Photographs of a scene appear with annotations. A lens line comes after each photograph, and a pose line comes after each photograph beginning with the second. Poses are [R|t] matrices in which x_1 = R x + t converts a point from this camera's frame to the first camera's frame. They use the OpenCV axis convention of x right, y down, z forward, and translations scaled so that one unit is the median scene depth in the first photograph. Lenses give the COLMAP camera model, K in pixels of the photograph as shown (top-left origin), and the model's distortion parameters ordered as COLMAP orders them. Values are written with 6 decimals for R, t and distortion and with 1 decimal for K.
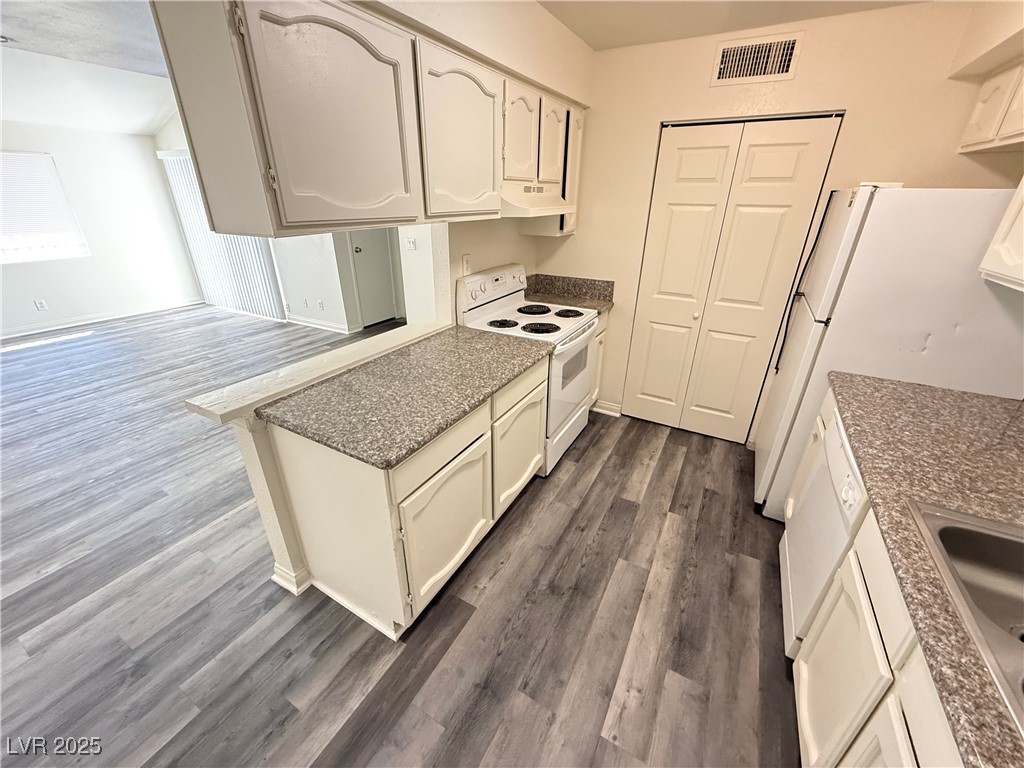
lens RADIAL K [[410.1, 0, 508.0], [0, 410.1, 385.4], [0, 0, 1]] dist [0.002603, -0.000419]
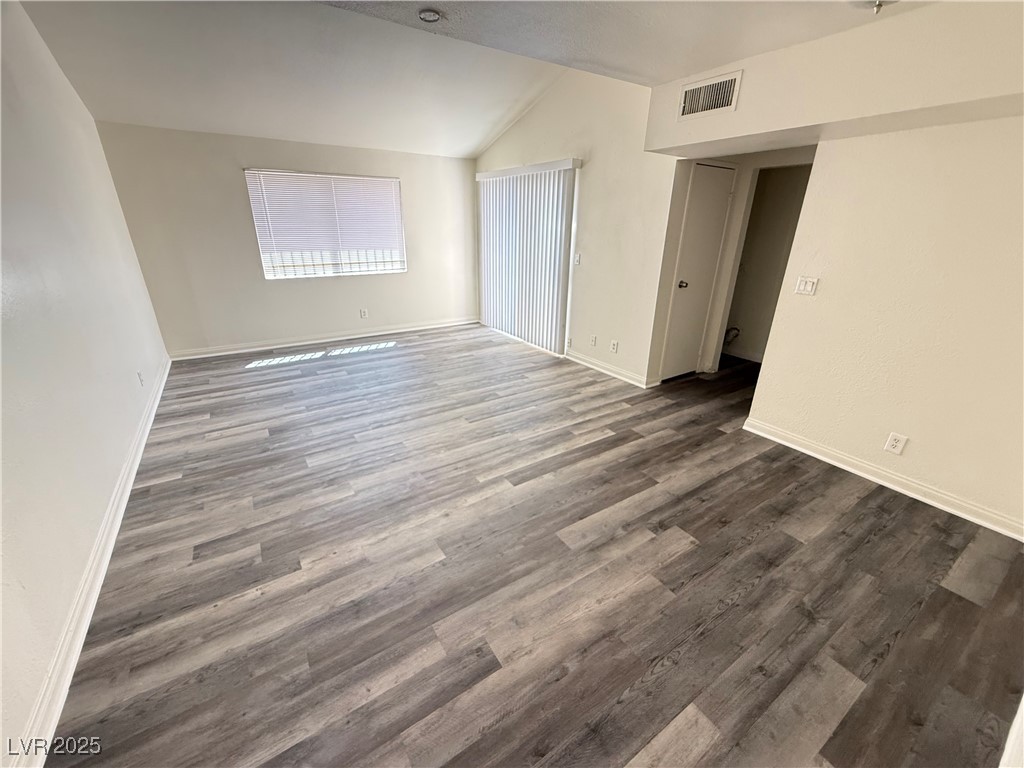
lens RADIAL K [[410.1, 0, 509.3], [0, 410.1, 386.7], [0, 0, 1]] dist [0.002603, -0.000419]
pose [[0.888965, 0.175355, -0.423074, -0.303502], [-0.196128, 0.980562, -0.005683, -0.076913], [0.413854, 0.088028, 0.906077, 0.190912]]
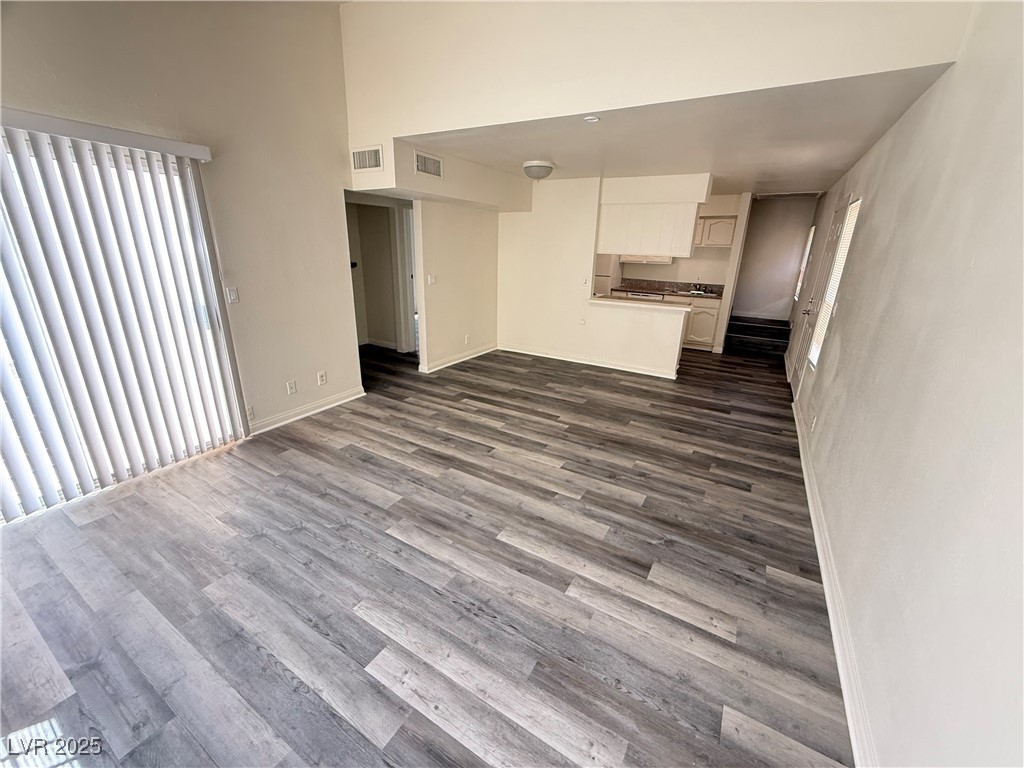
lens RADIAL K [[410.1, 0, 512.8], [0, 410.1, 384.8], [0, 0, 1]] dist [0.002603, -0.000419]
pose [[0.017616, -0.324355, 0.945771, -1.243713], [0.392497, 0.872230, 0.291823, -0.286425], [-0.919584, 0.366072, 0.142673, 0.623857]]
